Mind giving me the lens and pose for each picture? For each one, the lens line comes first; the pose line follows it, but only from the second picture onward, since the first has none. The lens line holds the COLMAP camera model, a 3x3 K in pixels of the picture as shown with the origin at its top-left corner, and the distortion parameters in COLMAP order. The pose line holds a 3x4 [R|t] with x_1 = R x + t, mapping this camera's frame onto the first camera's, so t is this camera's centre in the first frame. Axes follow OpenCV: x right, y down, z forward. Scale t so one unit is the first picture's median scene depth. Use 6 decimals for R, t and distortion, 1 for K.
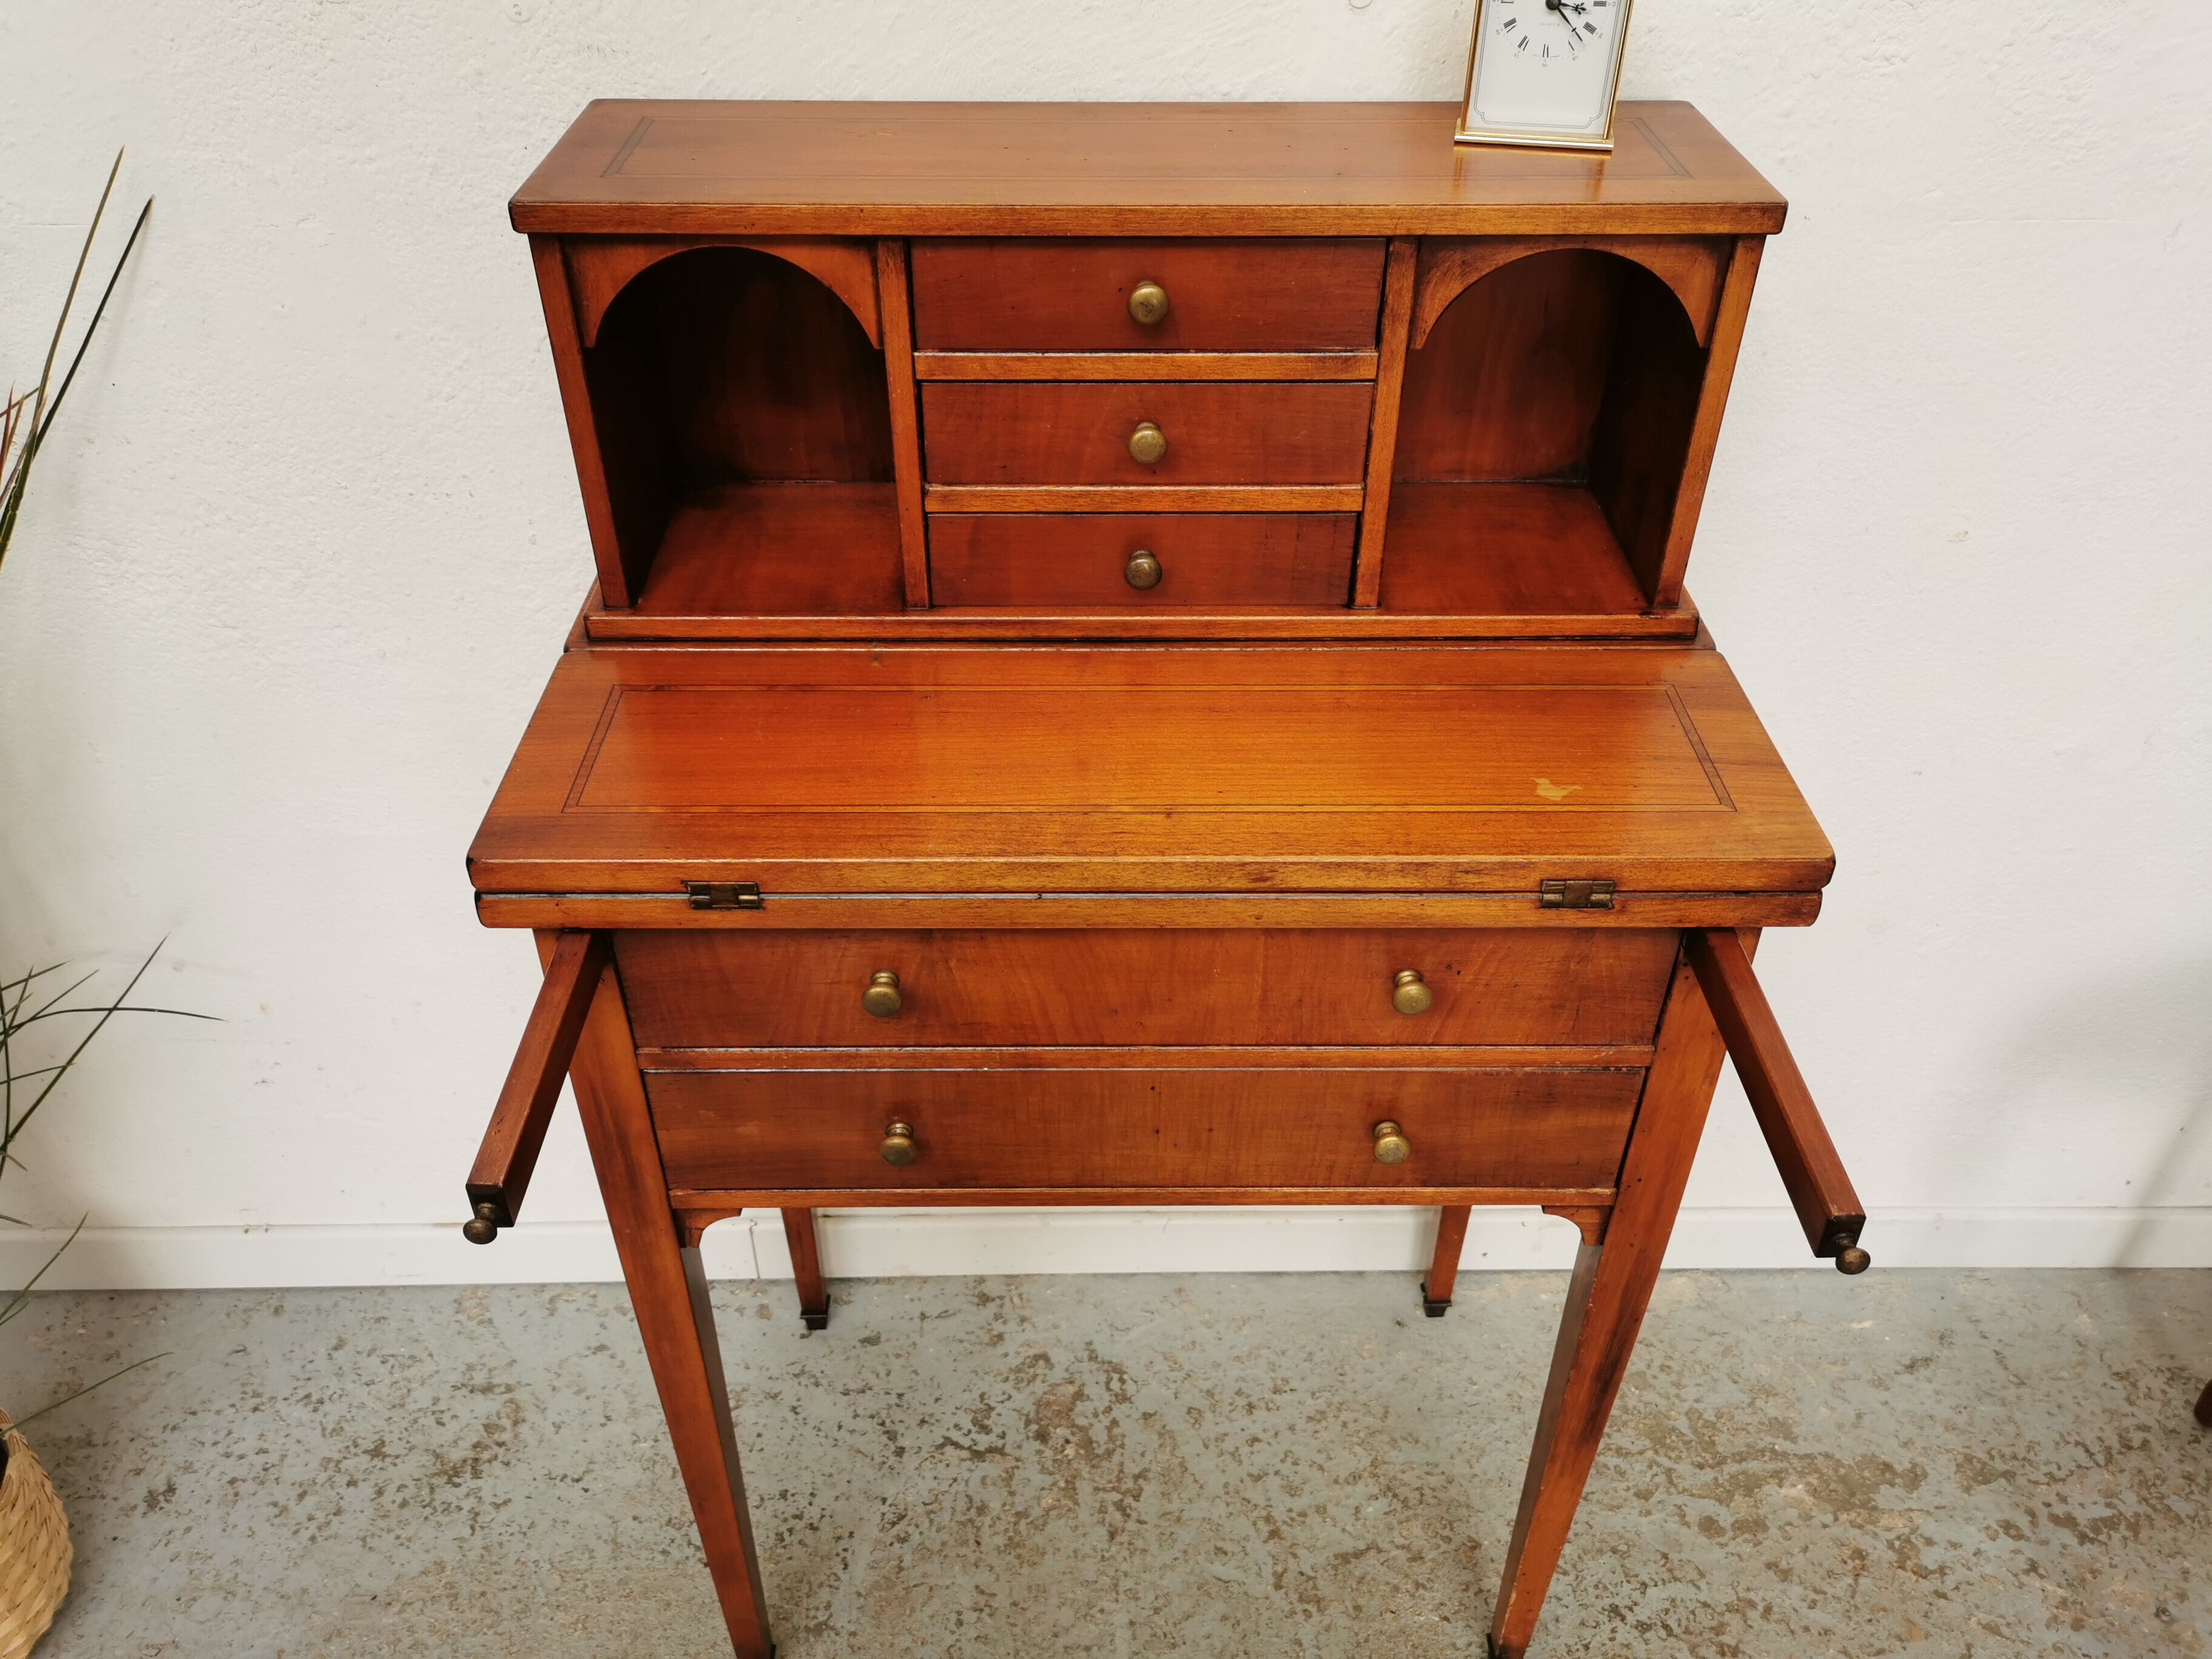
lens RADIAL K [[1708.6, 0, 1111.9], [0, 1708.6, 831.6], [0, 0, 1]] dist [0.059700, -0.066660]
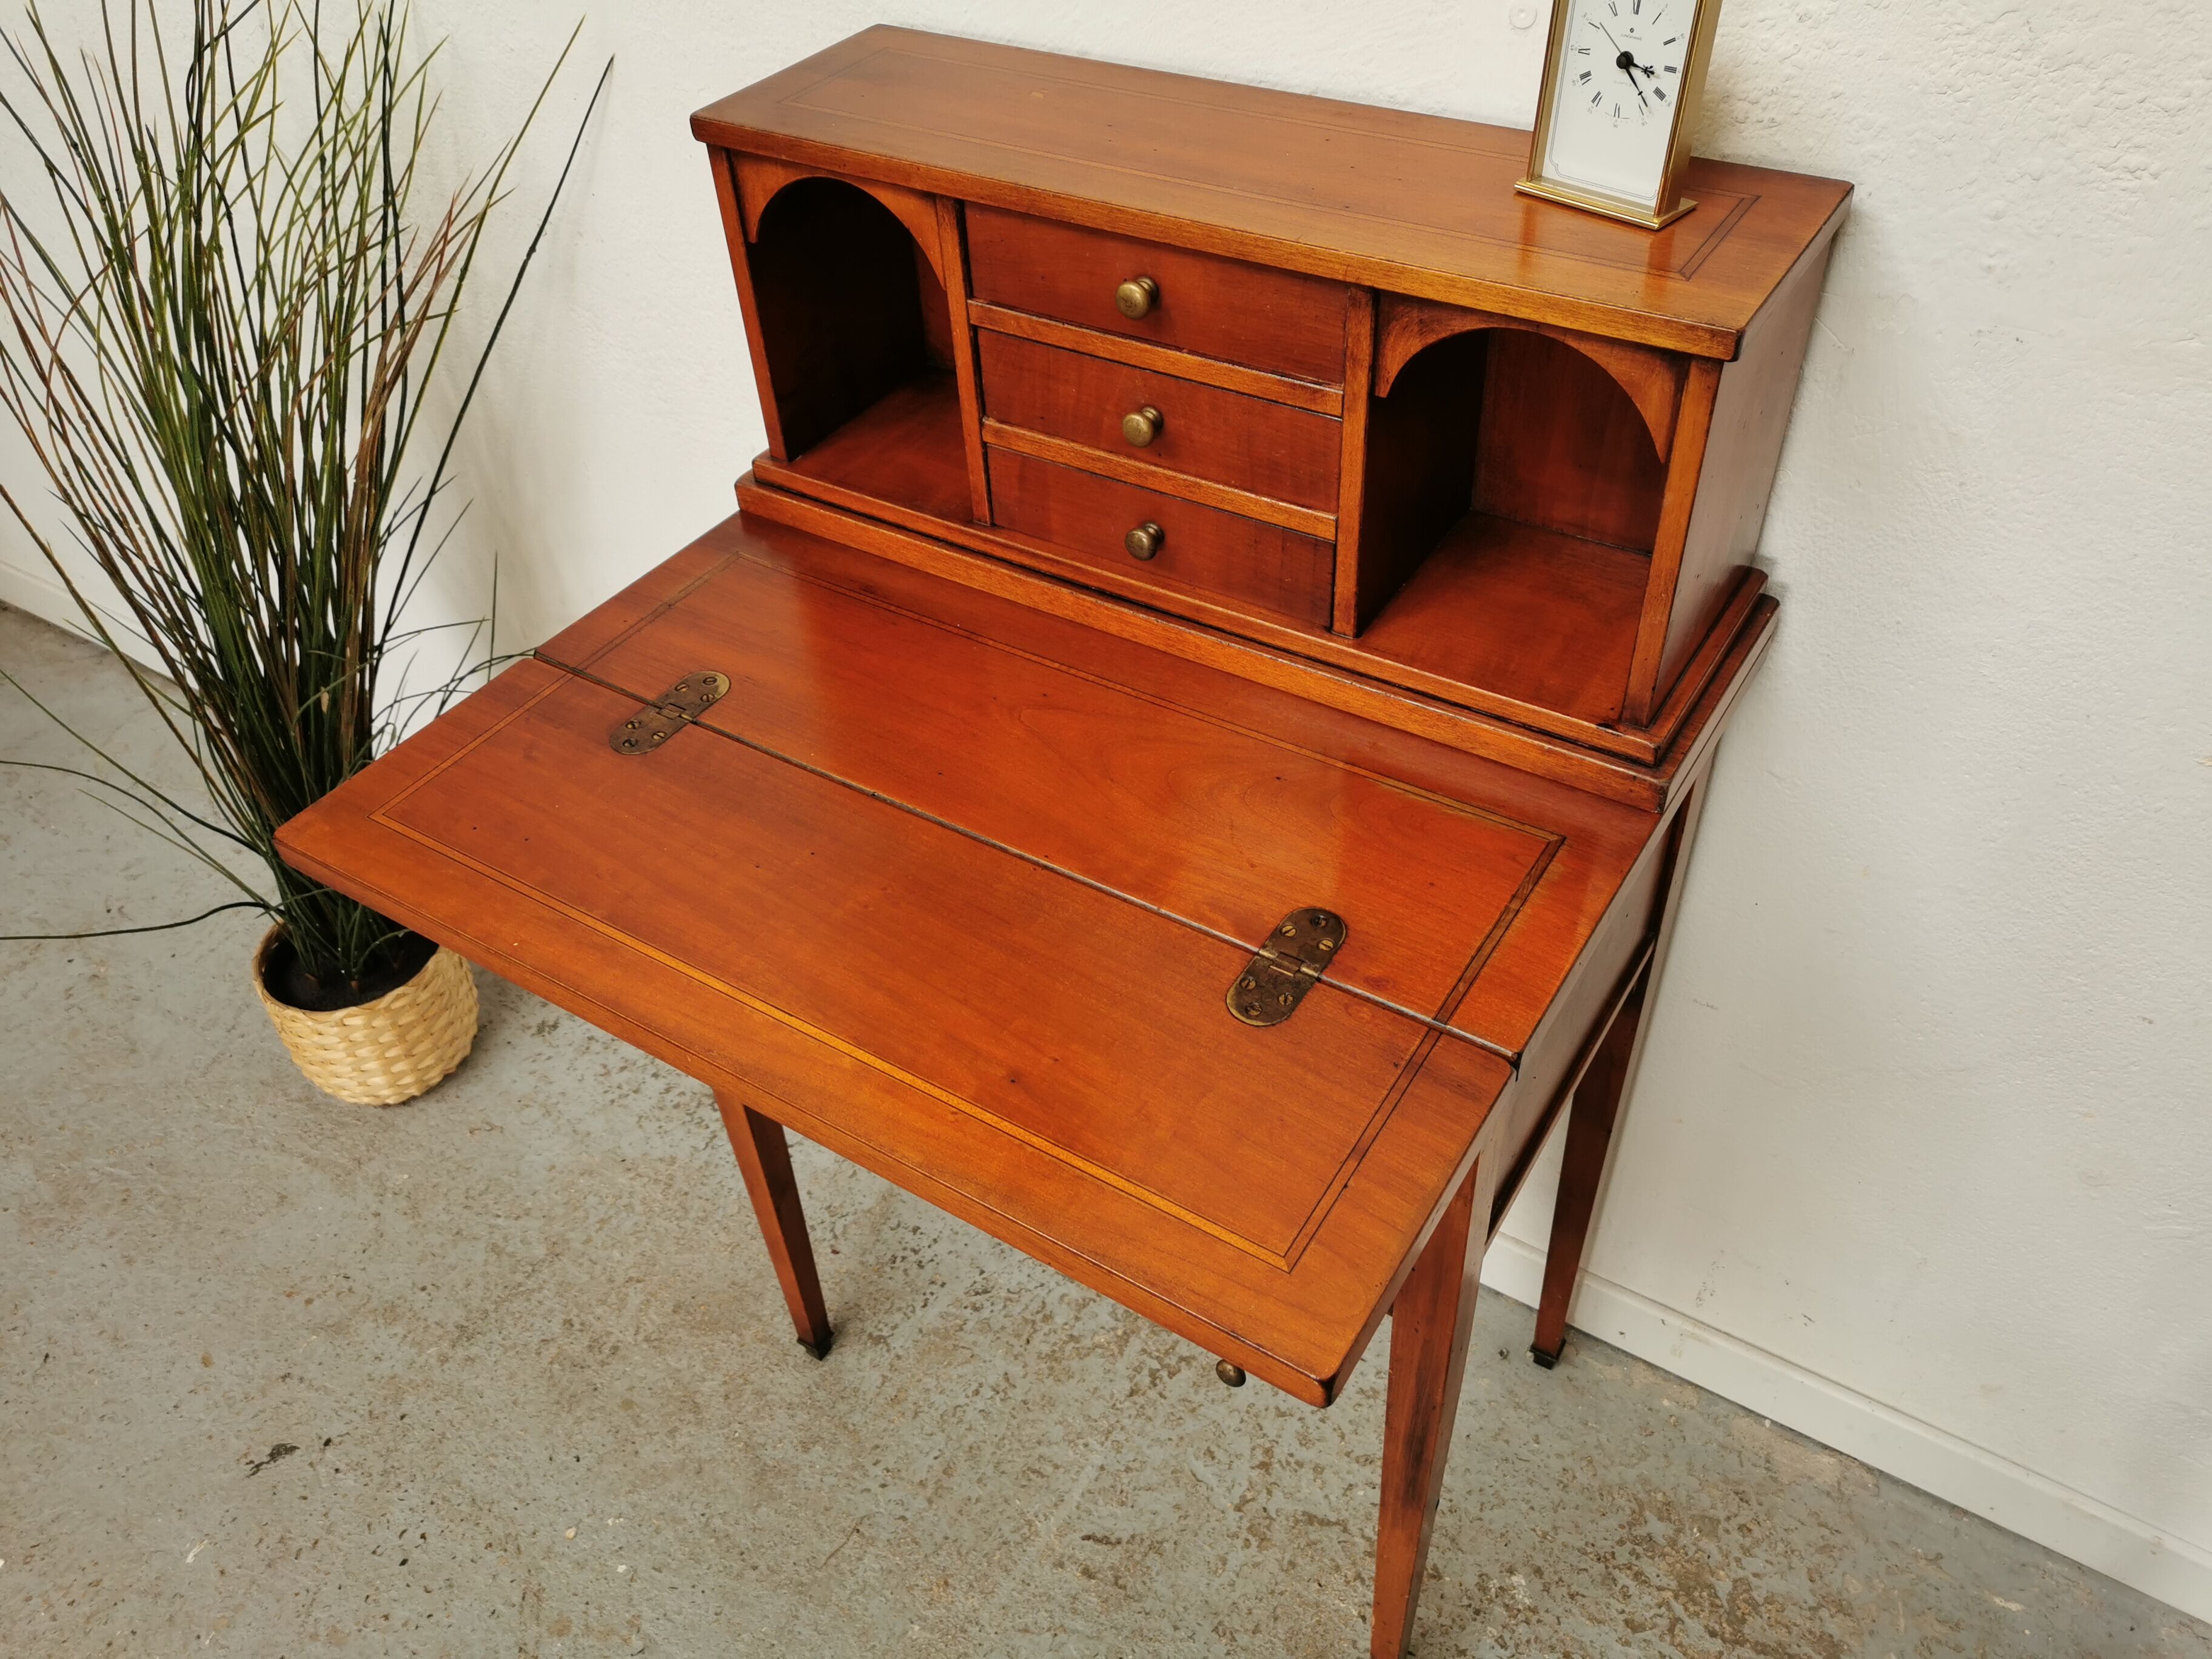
lens RADIAL K [[1709.0, 0, 1110.2], [0, 1709.0, 830.3], [0, 0, 1]] dist [0.055247, -0.055092]
pose [[0.837340, 0.331094, -0.435016, 0.353497], [-0.290781, 0.943578, 0.158453, -0.098978], [0.462934, -0.006185, 0.886371, 0.031726]]
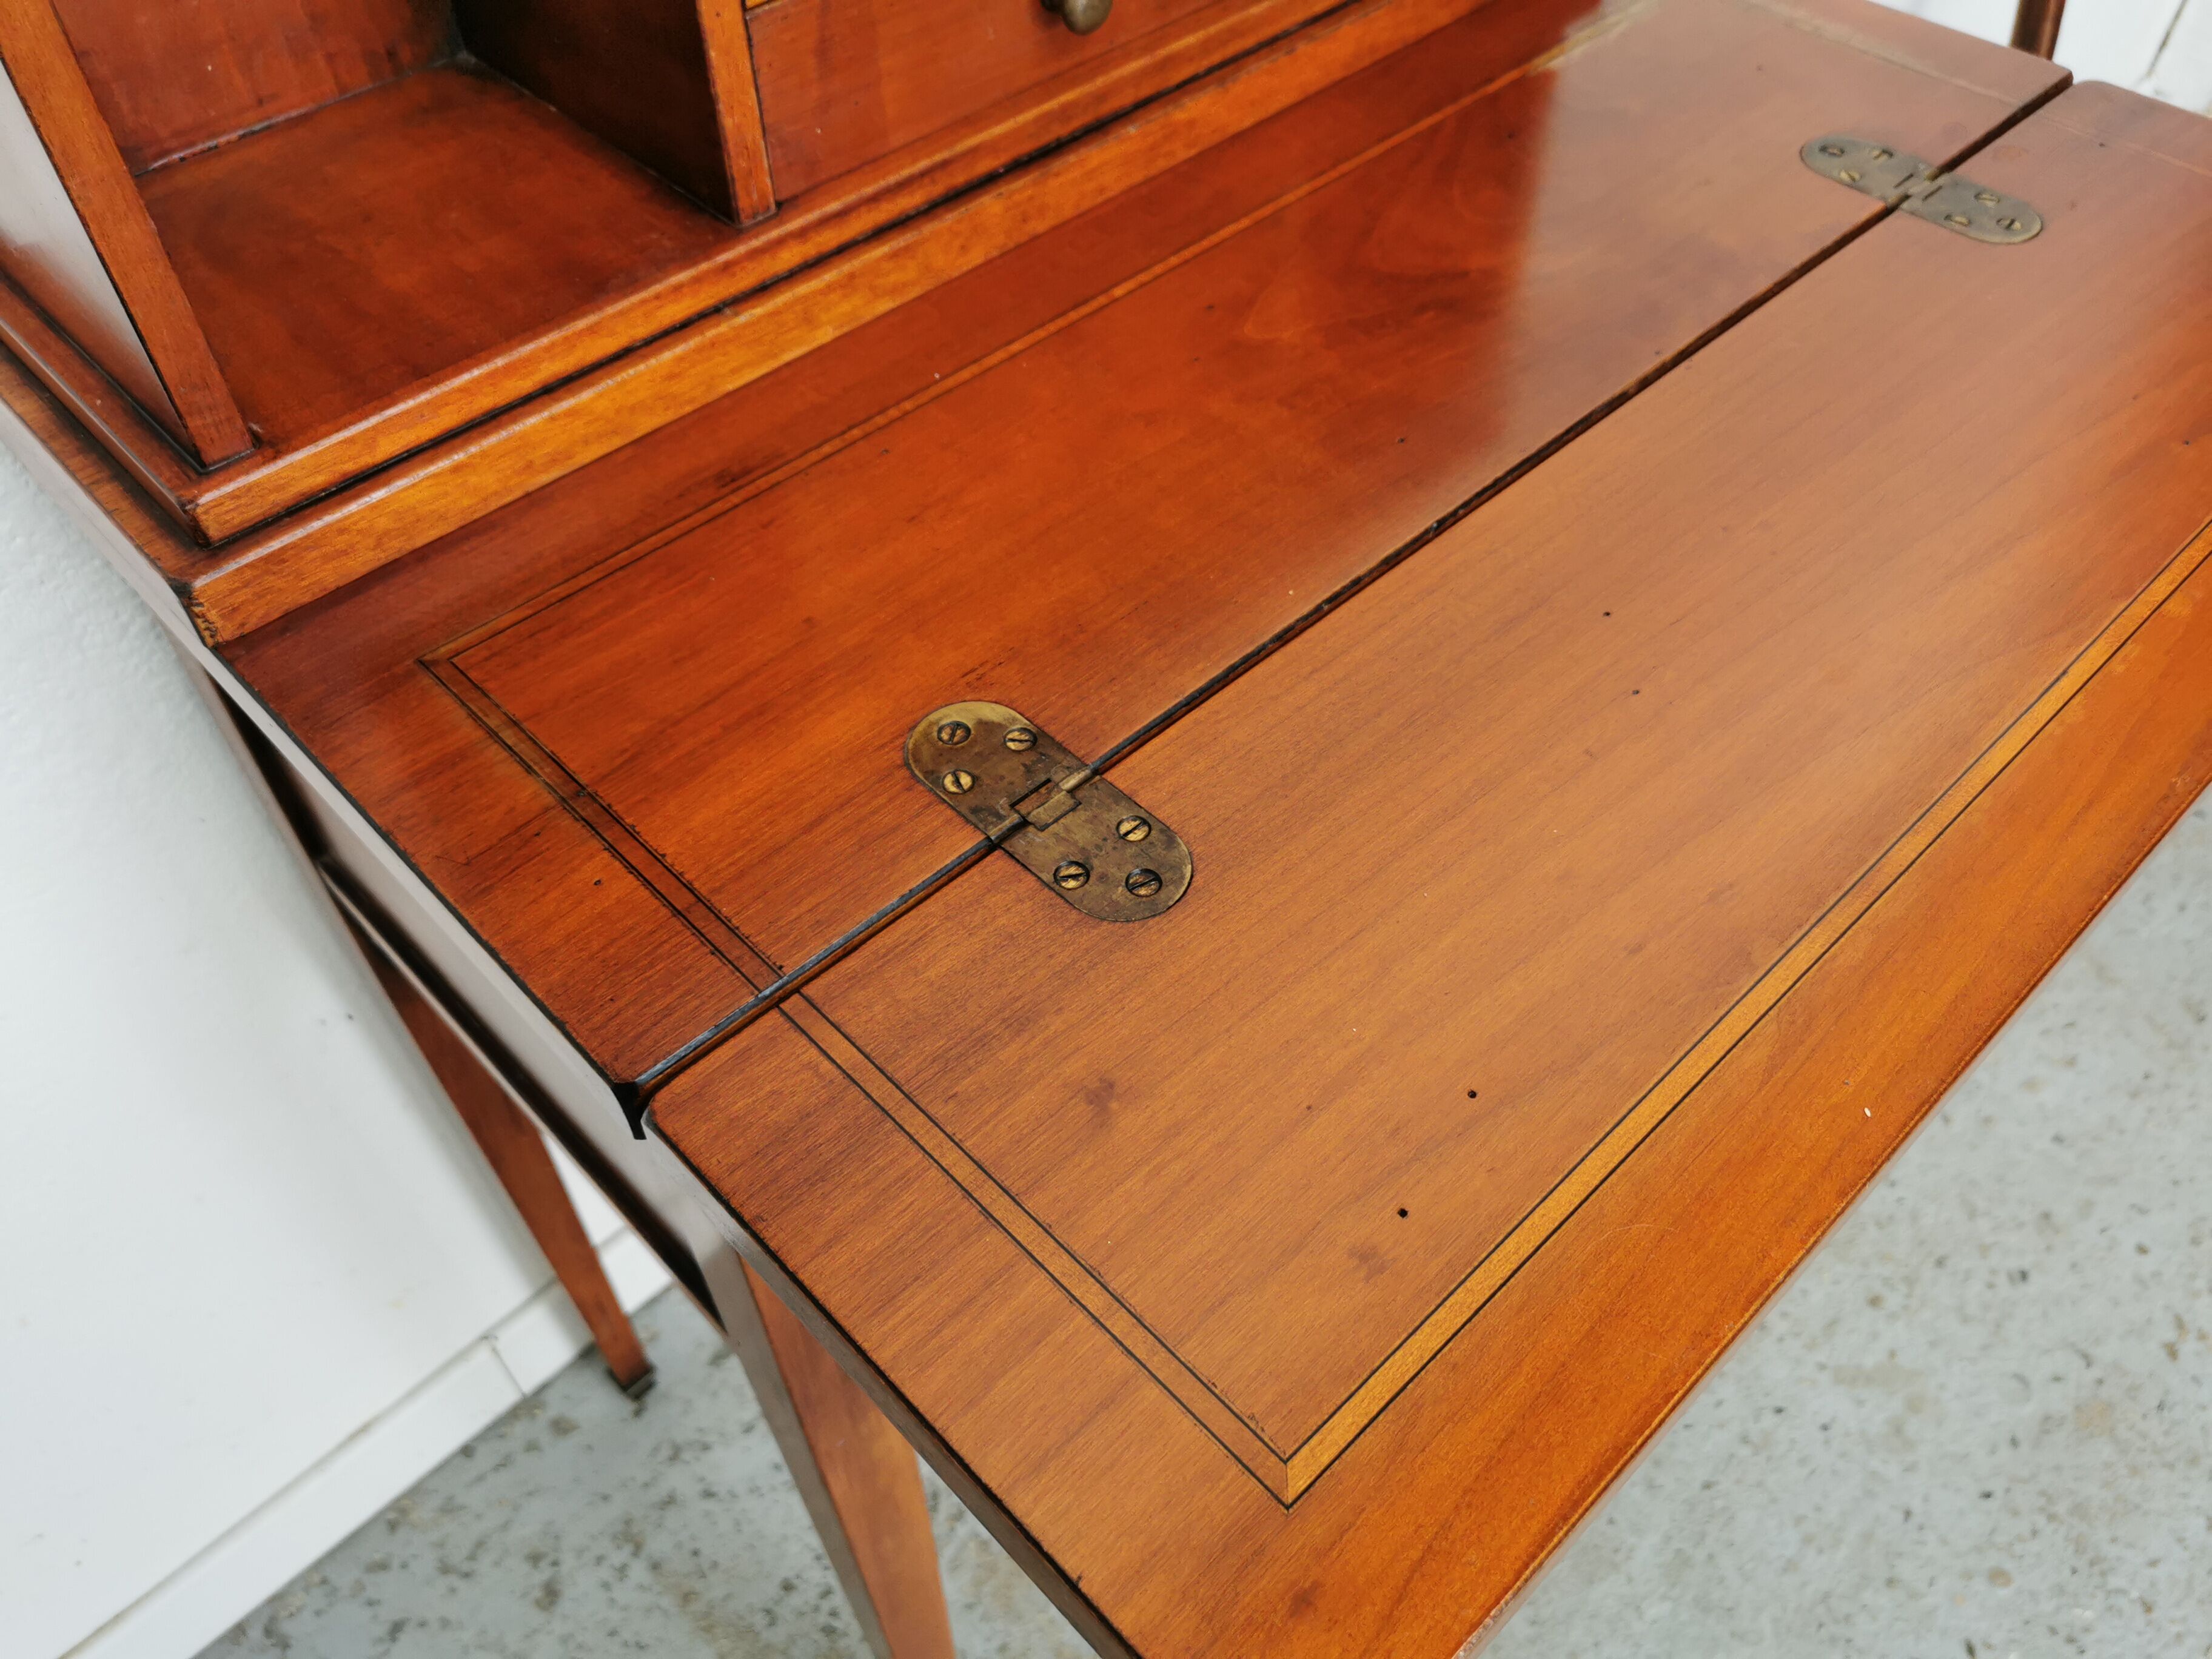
lens RADIAL K [[1736.2, 0, 1111.9], [0, 1736.2, 832.1], [0, 0, 1]] dist [0.050142, -0.070584]
pose [[0.726843, -0.527338, 0.440015, -0.260212], [0.427343, 0.848794, 0.311331, -0.062580], [-0.537659, -0.038251, 0.842294, 0.327223]]
